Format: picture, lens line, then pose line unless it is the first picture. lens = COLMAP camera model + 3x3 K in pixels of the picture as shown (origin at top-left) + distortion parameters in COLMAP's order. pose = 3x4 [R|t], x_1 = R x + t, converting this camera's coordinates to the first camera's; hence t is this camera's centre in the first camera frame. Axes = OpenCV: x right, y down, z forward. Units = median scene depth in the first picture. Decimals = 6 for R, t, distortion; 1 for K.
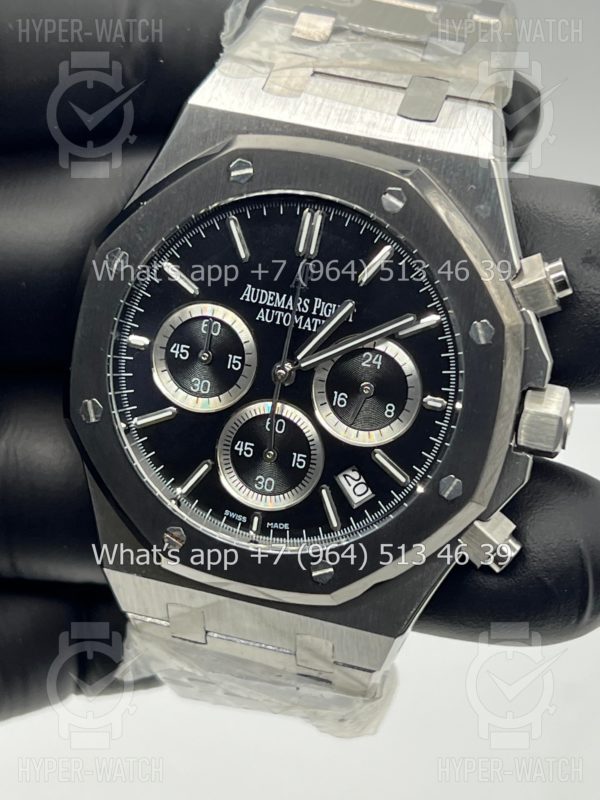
lens RADIAL K [[1891.8, 0, 303.1], [0, 1891.8, 399.6], [0, 0, 1]] dist [0.251582, 0.000000]
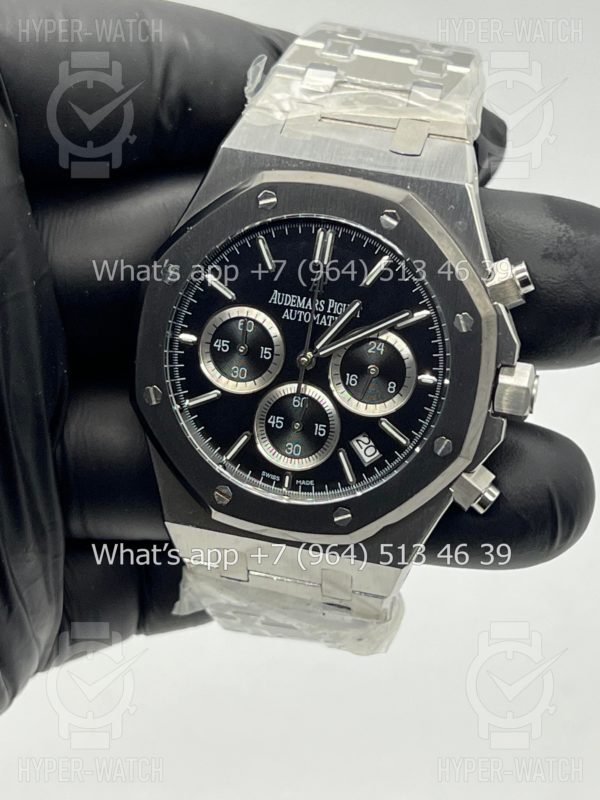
lens RADIAL K [[1891.8, 0, 298.9], [0, 1891.8, 400.4], [0, 0, 1]] dist [0.251582, 0.000000]
pose [[0.999426, -0.033062, 0.007441, -0.024930], [0.033024, 0.999441, 0.005148, 0.005917], [-0.007607, -0.004899, 0.999959, -0.249556]]
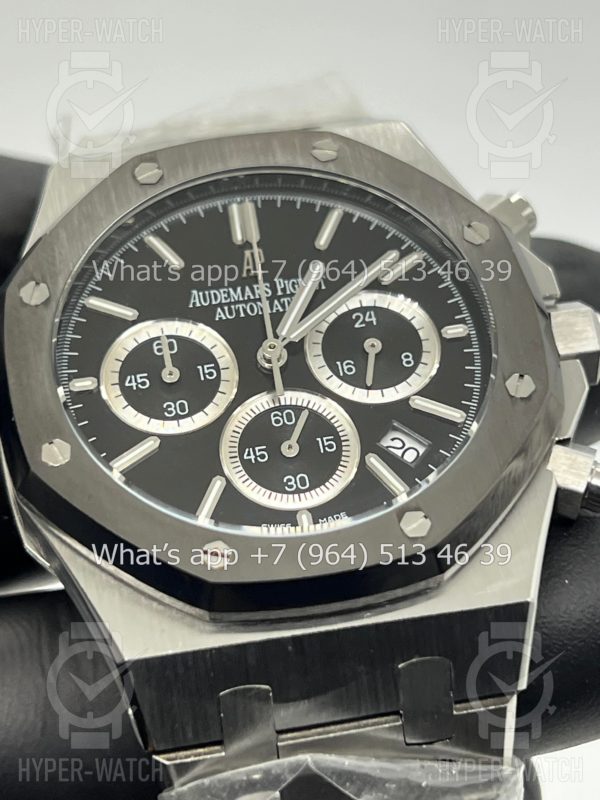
lens RADIAL K [[1891.8, 0, 298.3], [0, 1891.8, 401.9], [0, 0, 1]] dist [0.251582, 0.000000]
pose [[0.908319, -0.182537, 0.376347, -0.311034], [0.374255, 0.756470, -0.536364, 0.443558], [-0.186789, 0.628039, 0.755431, 0.388771]]
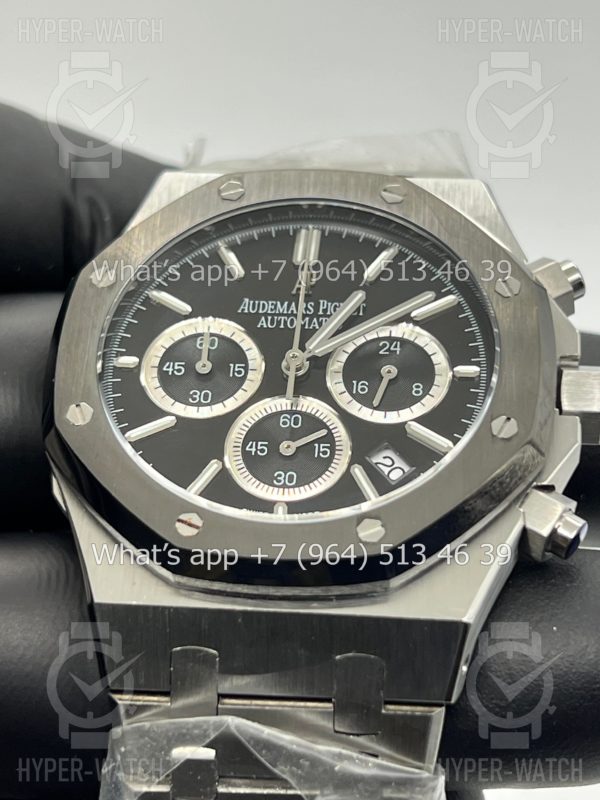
lens RADIAL K [[1891.8, 0, 296.1], [0, 1891.8, 394.5], [0, 0, 1]] dist [0.251582, 0.000000]
pose [[0.983720, -0.004749, 0.179643, -0.171612], [0.118402, 0.769126, -0.628033, 0.562321], [-0.135186, 0.639079, 0.757167, 0.322733]]
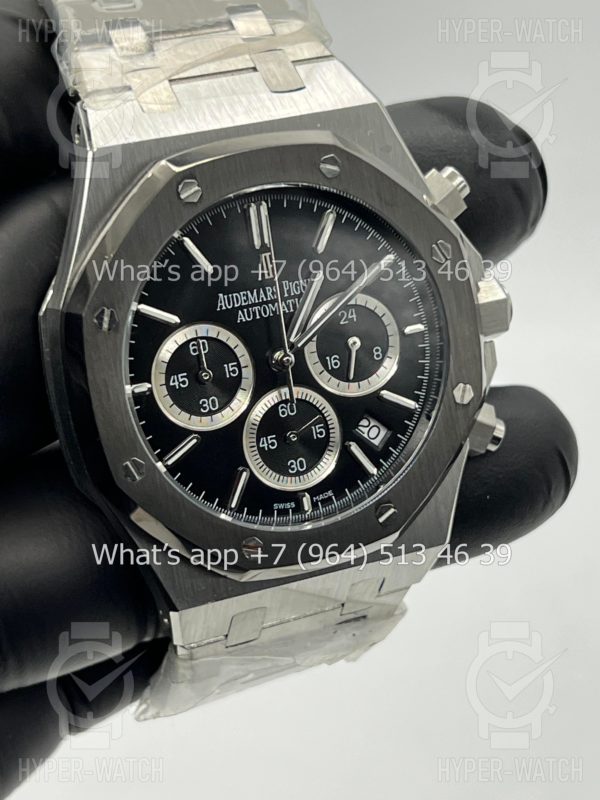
lens RADIAL K [[1891.8, 0, 294.3], [0, 1891.8, 403.2], [0, 0, 1]] dist [0.251582, 0.000000]
pose [[0.780393, -0.394626, 0.485032, -0.518999], [0.370097, 0.916738, 0.150398, -0.145984], [-0.503998, 0.062139, 0.861466, 0.097983]]
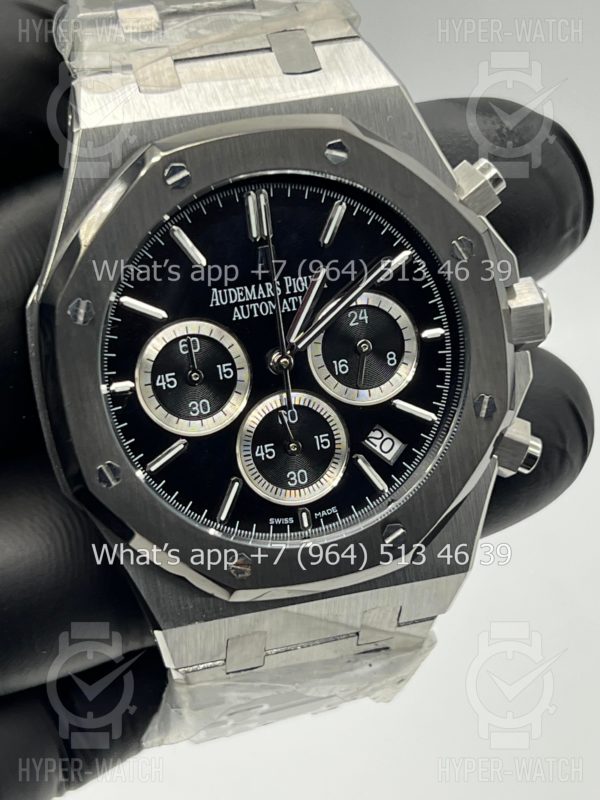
lens RADIAL K [[1891.8, 0, 304.2], [0, 1891.8, 400.9], [0, 0, 1]] dist [0.251582, 0.000000]
pose [[0.854026, -0.358691, 0.376803, -0.368705], [0.357152, 0.930895, 0.076663, -0.064934], [-0.378263, 0.069104, 0.923115, 0.107972]]
